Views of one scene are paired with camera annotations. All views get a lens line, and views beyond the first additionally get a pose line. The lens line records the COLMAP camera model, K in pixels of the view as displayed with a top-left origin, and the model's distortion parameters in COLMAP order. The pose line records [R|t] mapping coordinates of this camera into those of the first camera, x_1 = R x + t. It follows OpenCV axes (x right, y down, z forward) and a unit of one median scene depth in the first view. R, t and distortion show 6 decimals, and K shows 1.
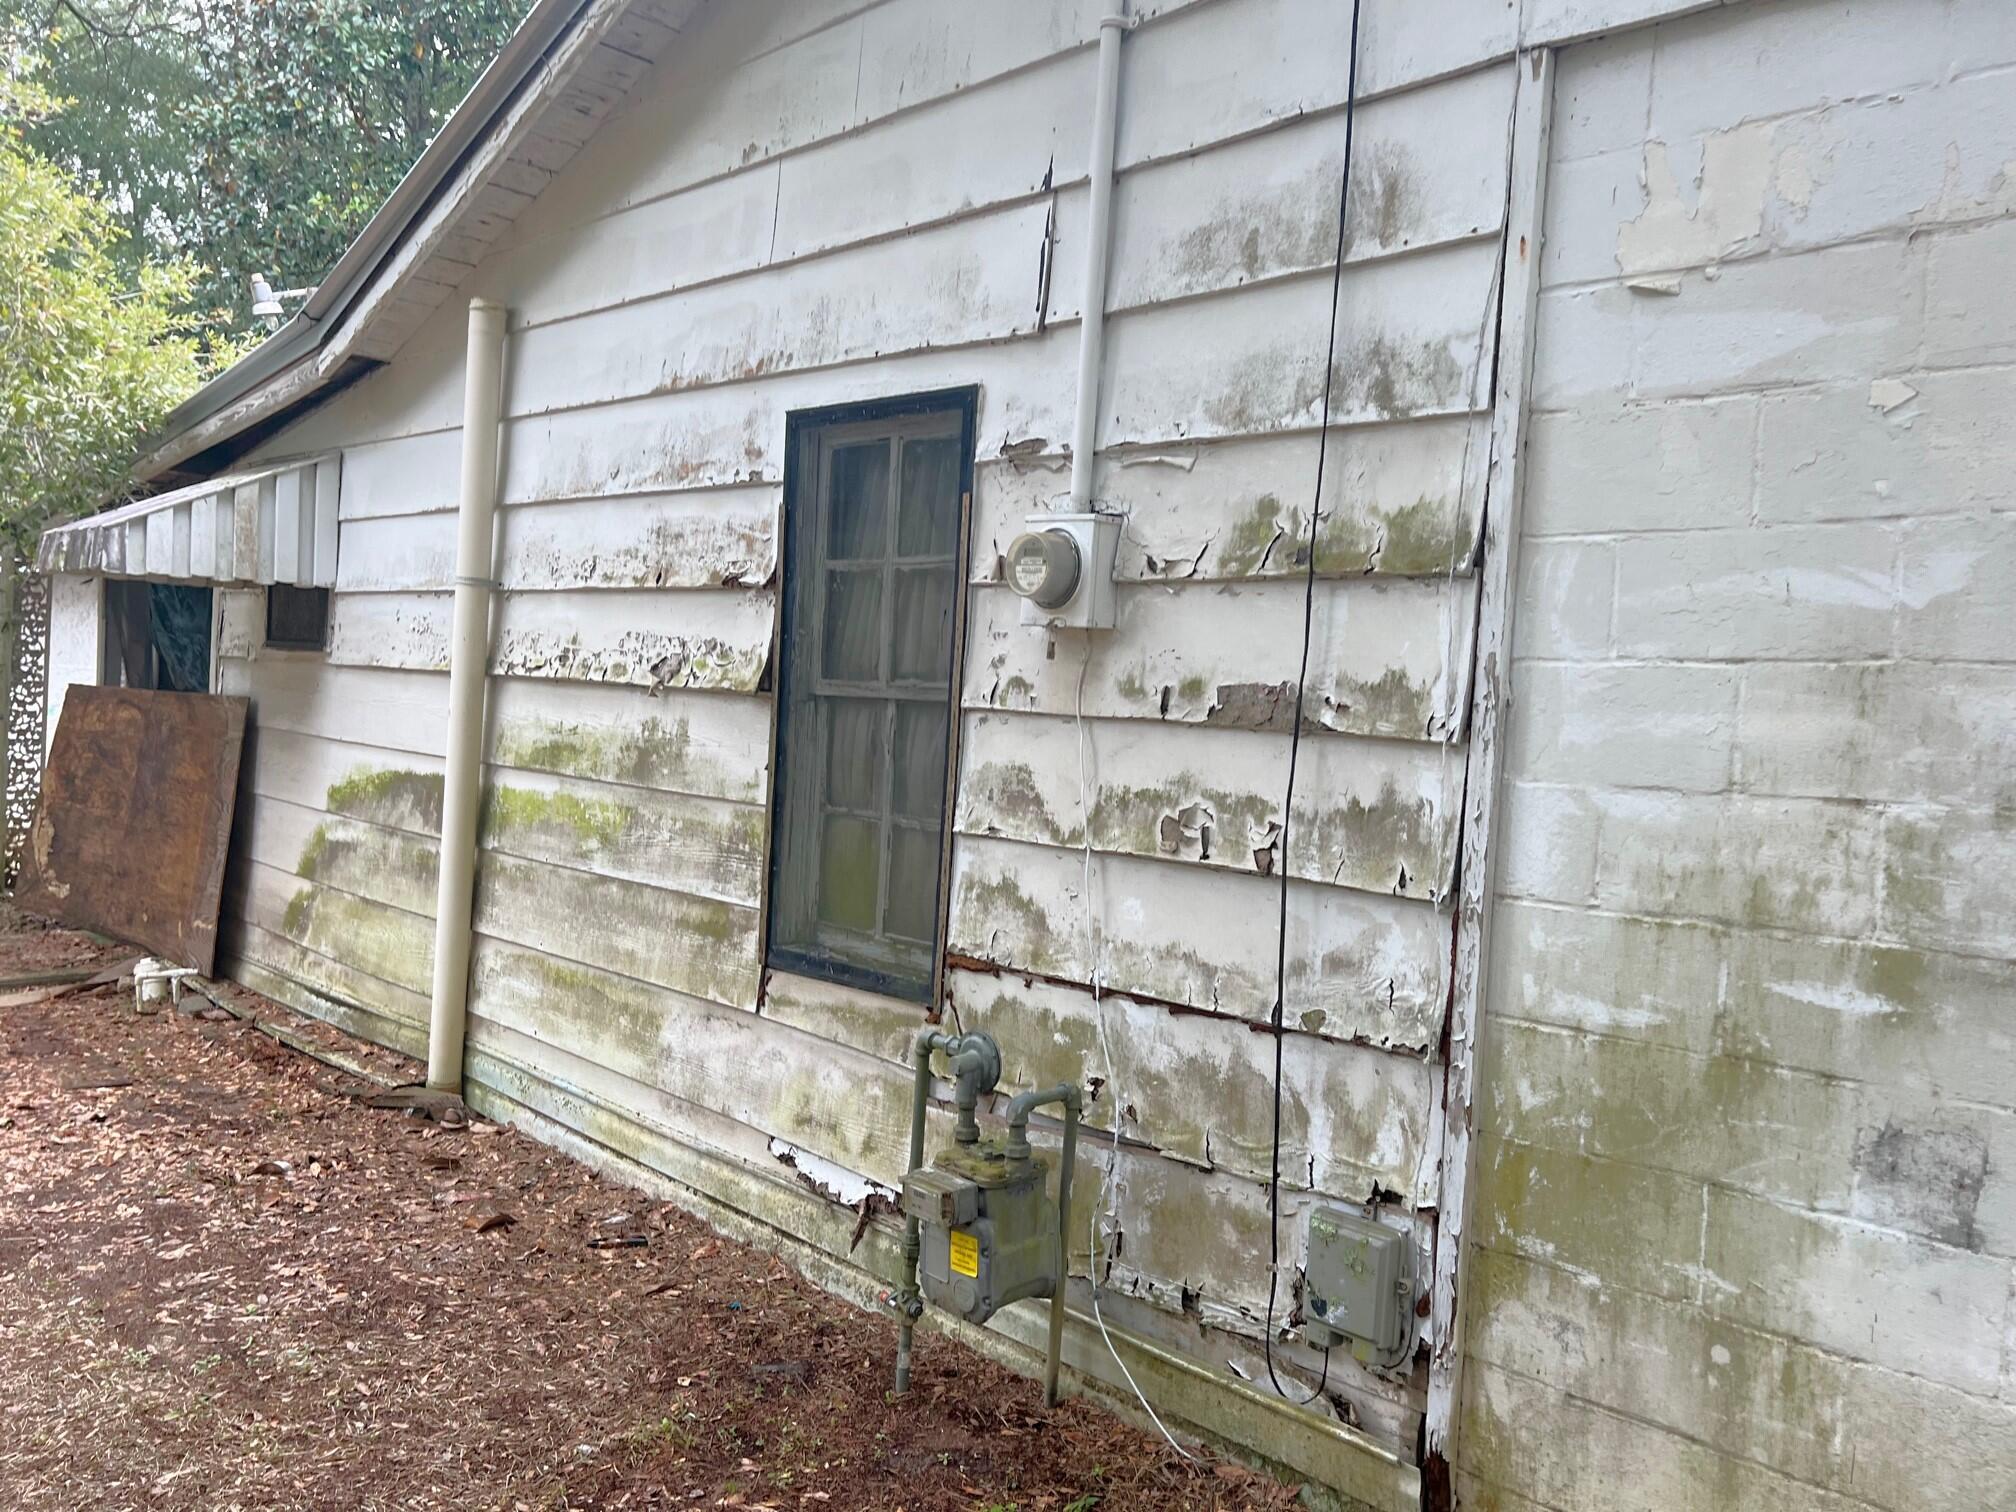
lens RADIAL K [[1563.7, 0, 1008.0], [0, 1563.7, 756.0], [0, 0, 1]] dist [0.008776, 0.004658]
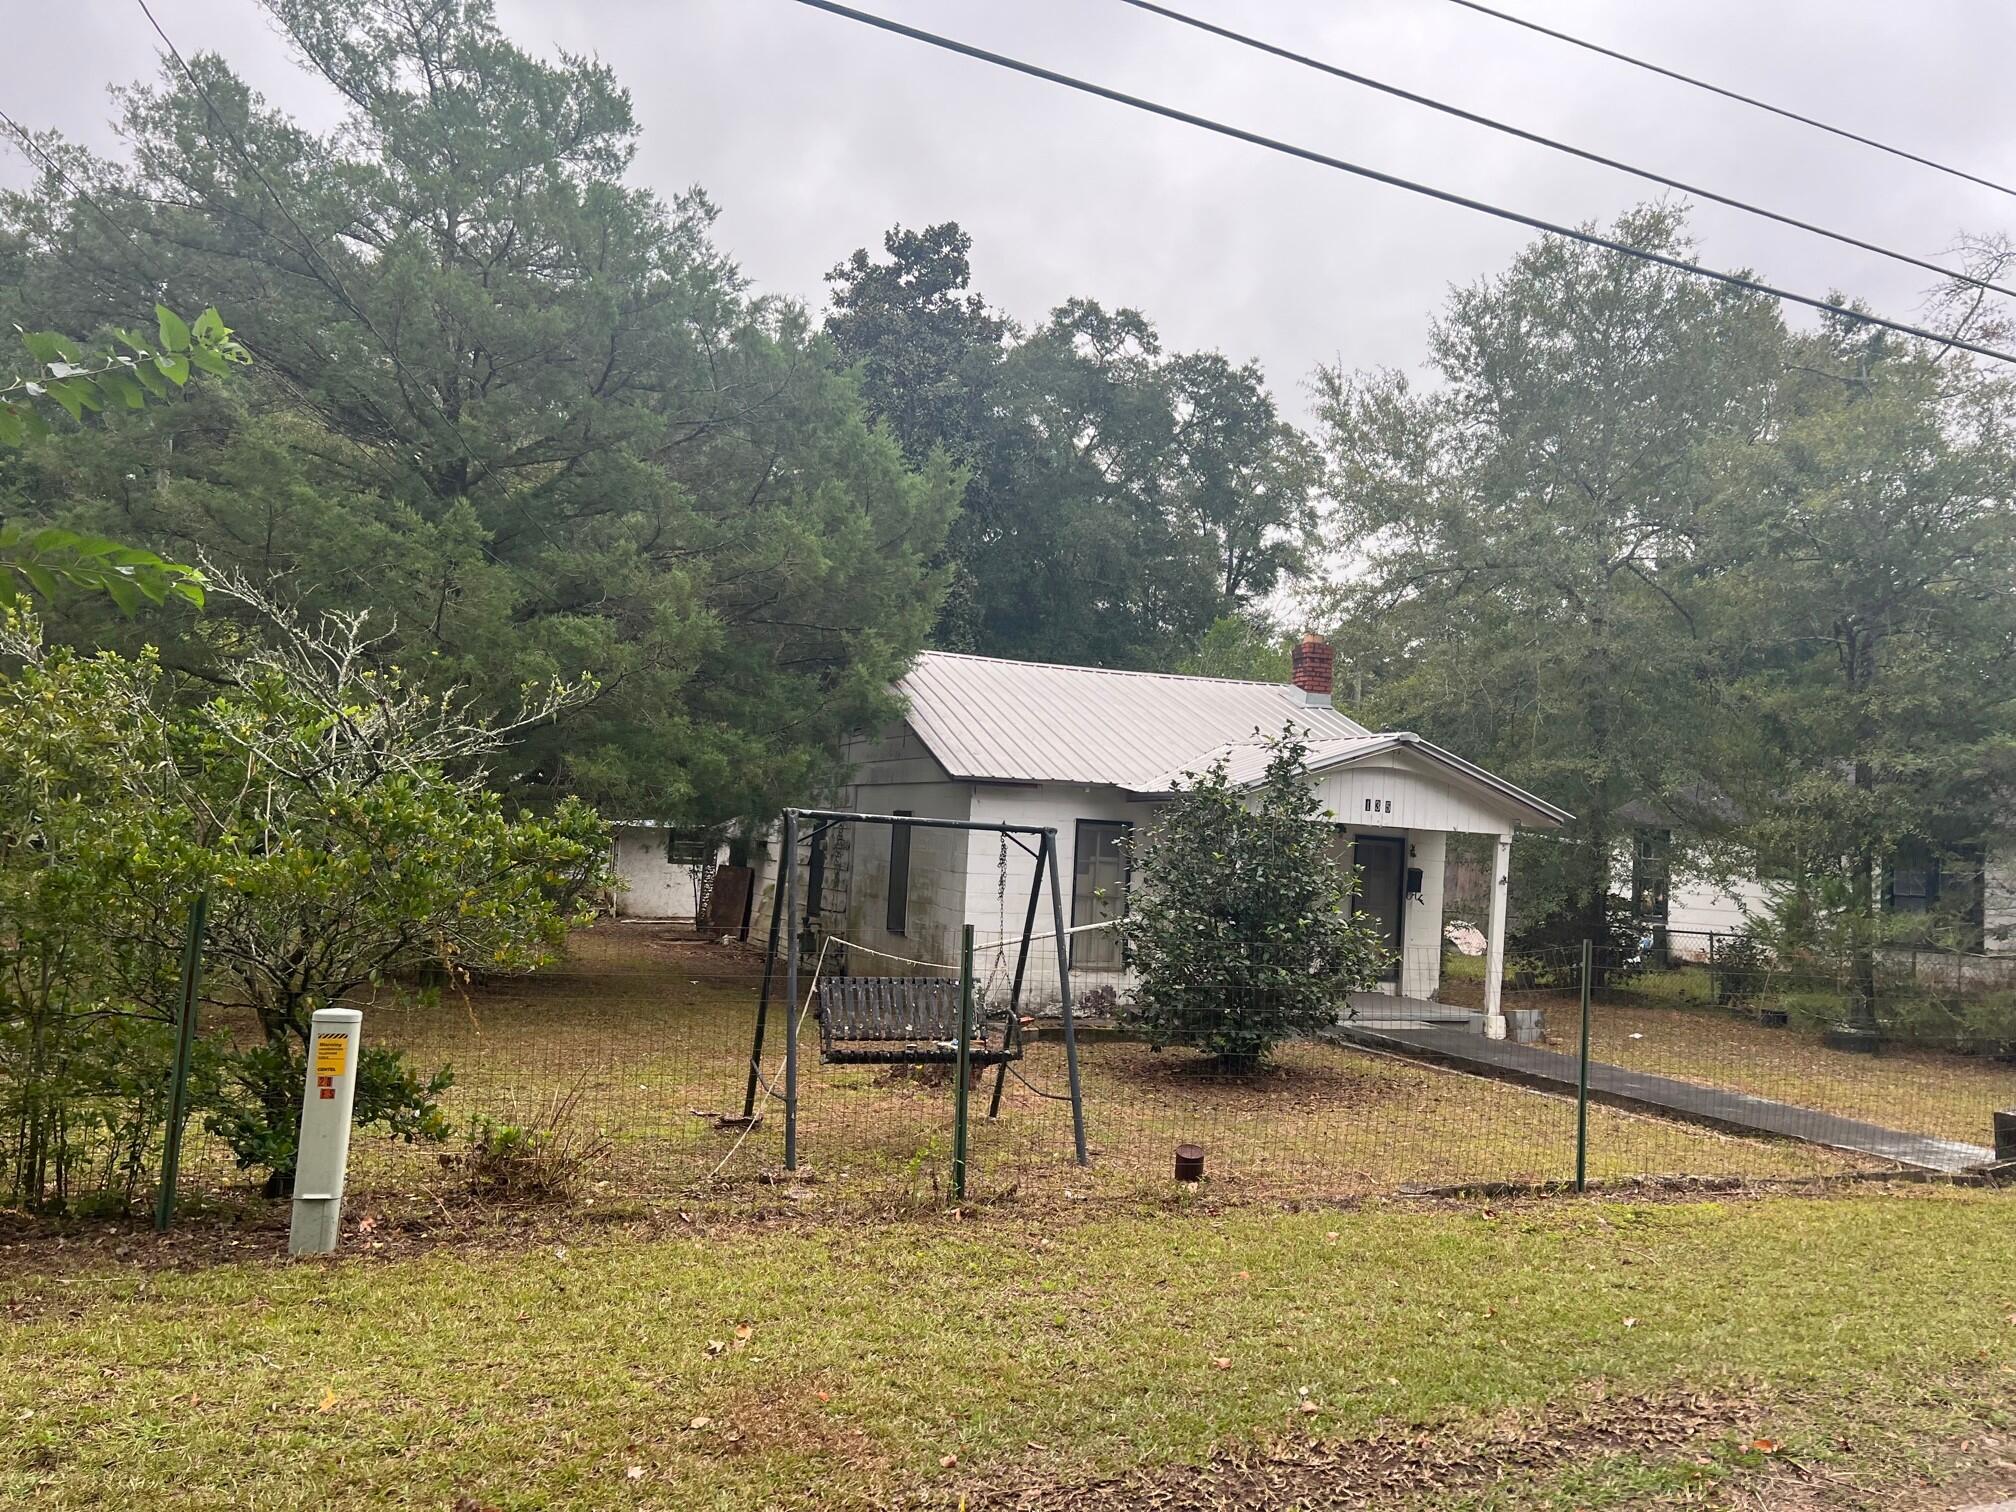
lens RADIAL K [[1563.7, 0, 1008.0], [0, 1563.7, 756.0], [0, 0, 1]] dist [0.008776, 0.004658]
pose [[0.919065, -0.015642, -0.393795, 2.078565], [-0.035066, 0.992003, -0.121243, 0.172795], [0.392542, 0.125239, 0.911167, -2.958135]]
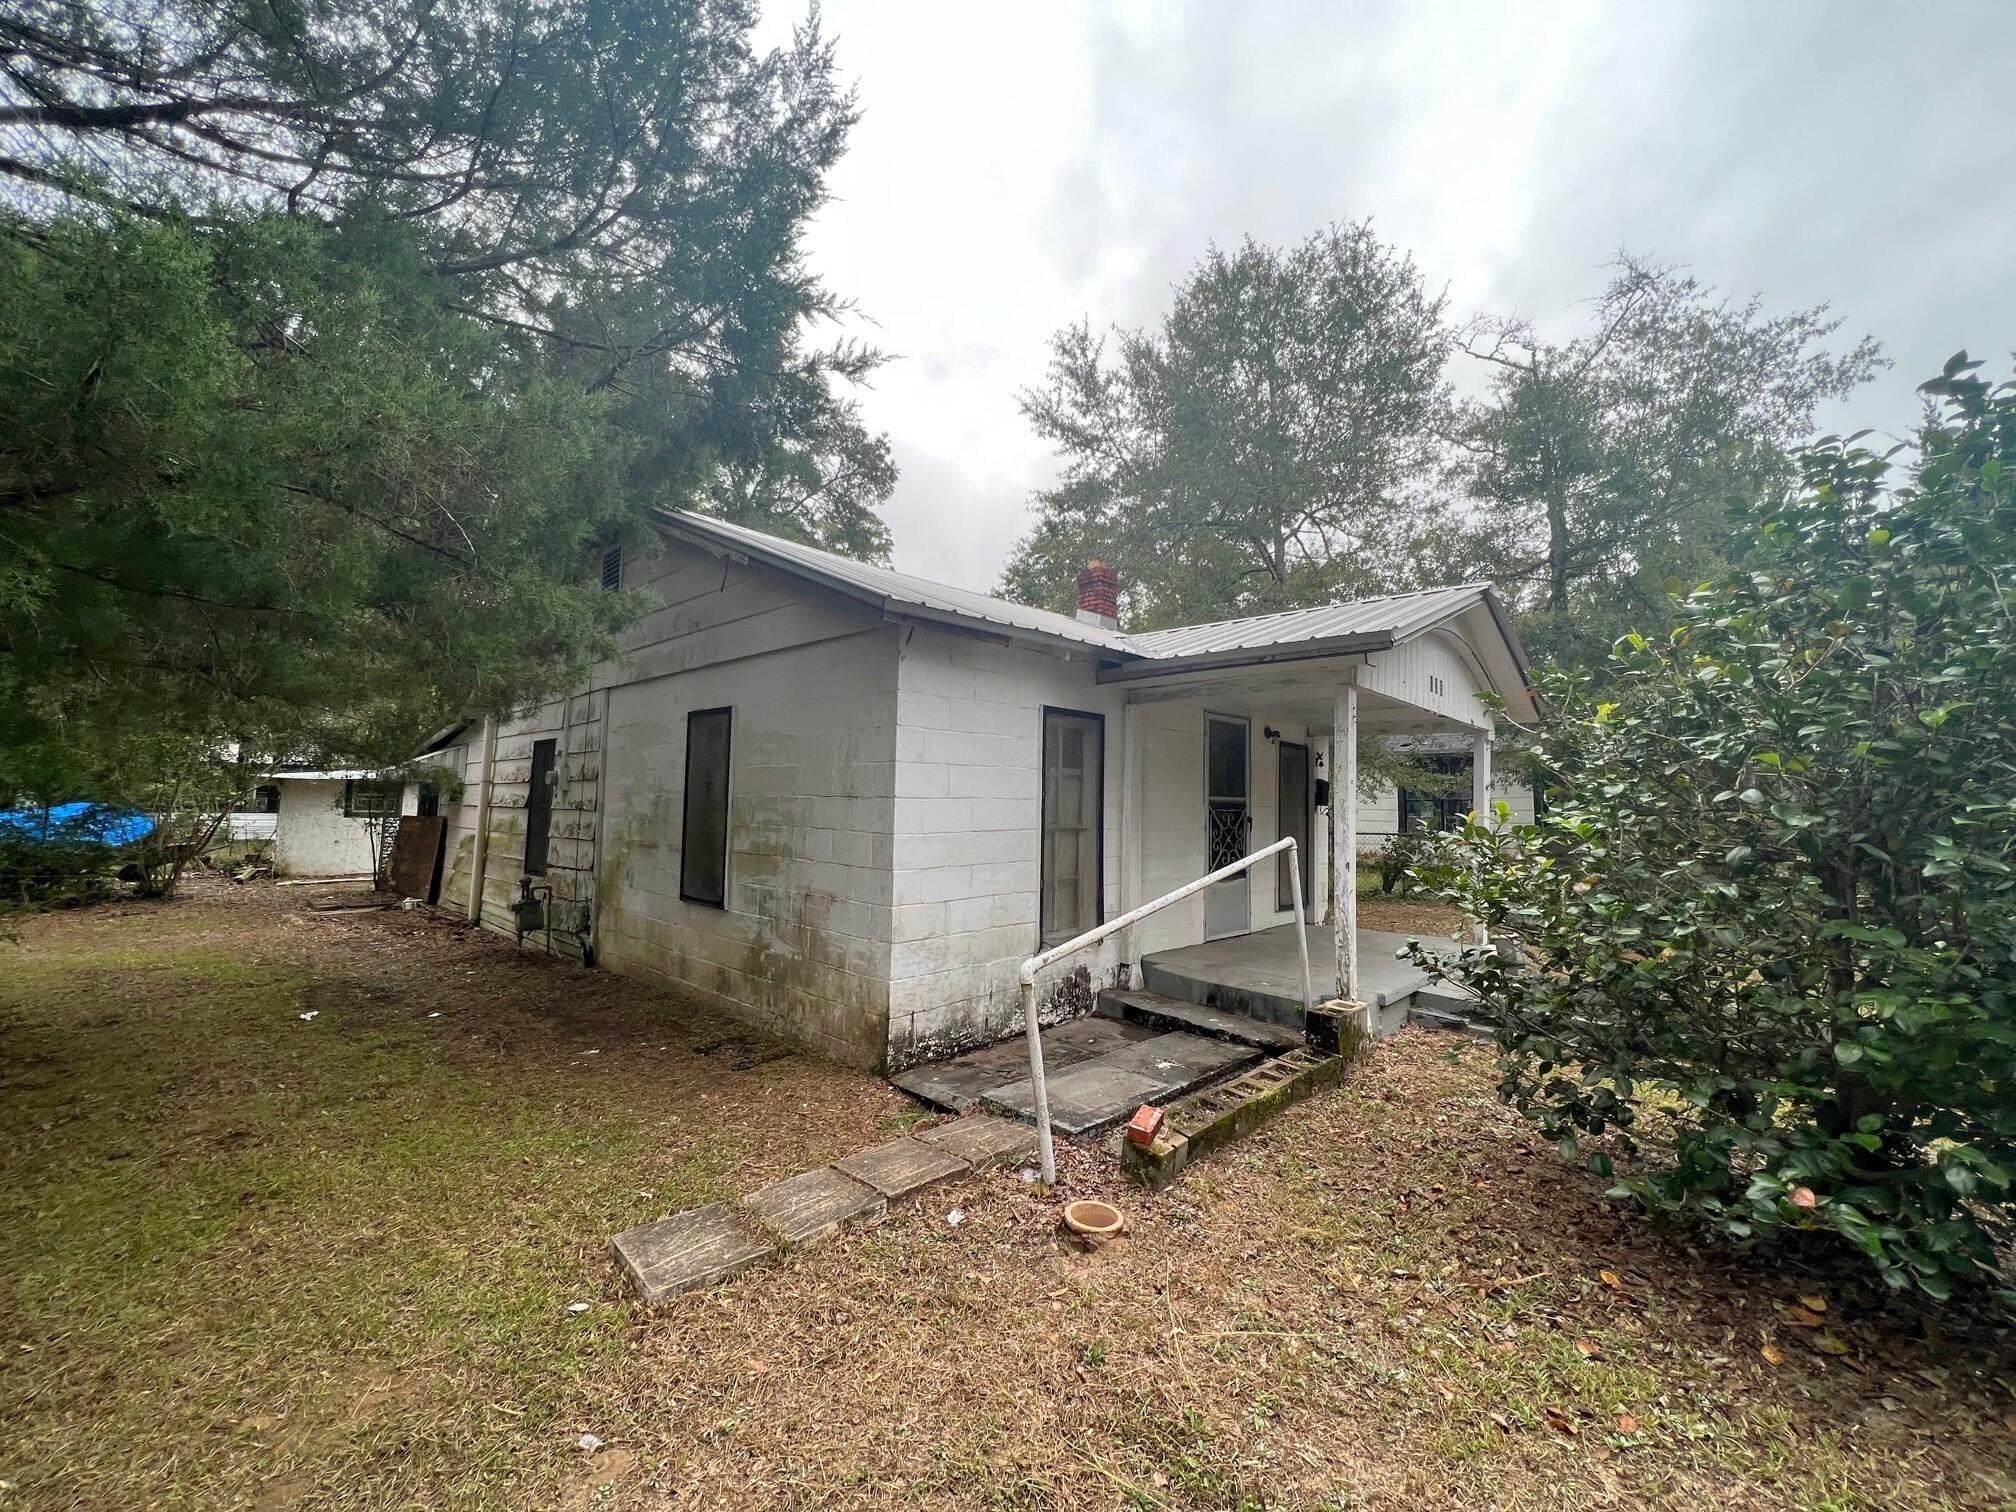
lens RADIAL K [[805.3, 0, 1008.0], [0, 805.3, 756.0], [0, 0, 1]] dist [0.000377, 0.000089]
pose [[0.999299, -0.026384, 0.026546, 0.842437], [0.029291, 0.992835, -0.115848, 0.086302], [-0.023299, 0.116545, 0.992912, -0.928180]]
